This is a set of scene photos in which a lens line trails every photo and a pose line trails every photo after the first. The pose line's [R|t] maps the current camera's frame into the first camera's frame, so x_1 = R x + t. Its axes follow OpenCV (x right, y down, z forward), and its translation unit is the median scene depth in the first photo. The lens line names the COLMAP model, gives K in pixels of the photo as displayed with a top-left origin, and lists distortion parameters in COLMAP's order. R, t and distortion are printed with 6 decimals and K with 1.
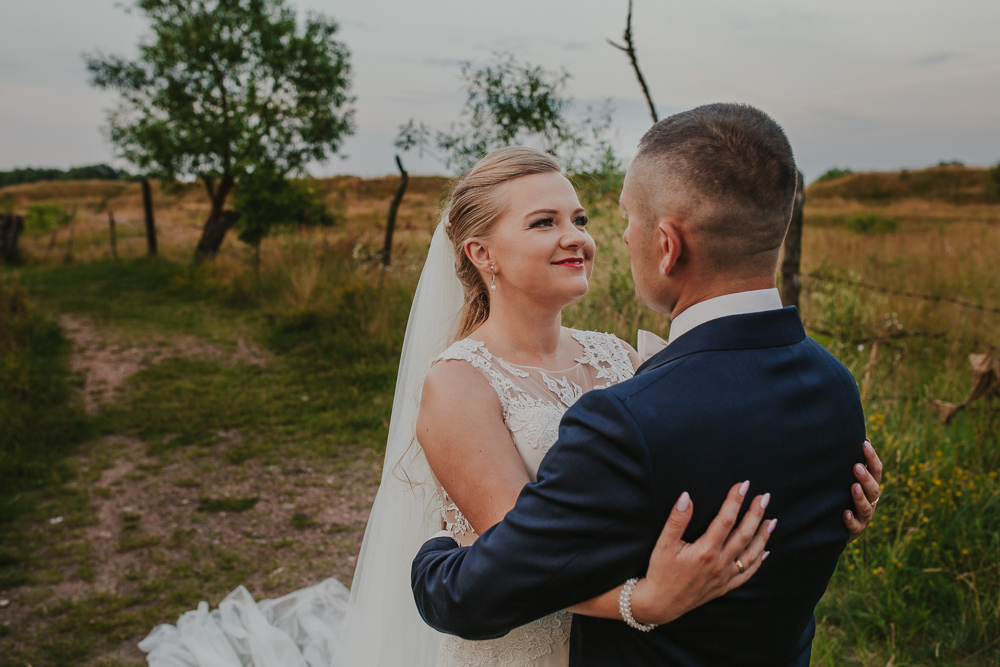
lens RADIAL K [[863.1, 0, 500.0], [0, 863.1, 333.5], [0, 0, 1]] dist [-0.048920, 0.050596]
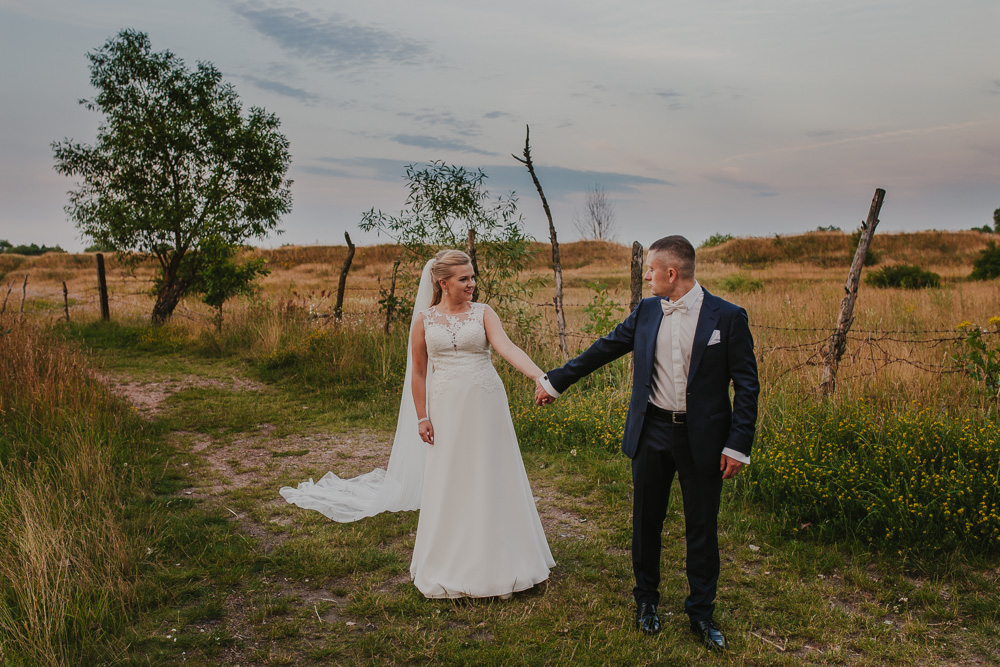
lens RADIAL K [[863.1, 0, 500.0], [0, 863.1, 333.5], [0, 0, 1]] dist [-0.048920, 0.050596]
pose [[0.993274, -0.019559, 0.114120, -0.055542], [0.028436, 0.996649, -0.076690, 0.056499], [-0.112237, 0.079420, 0.990503, -0.338125]]
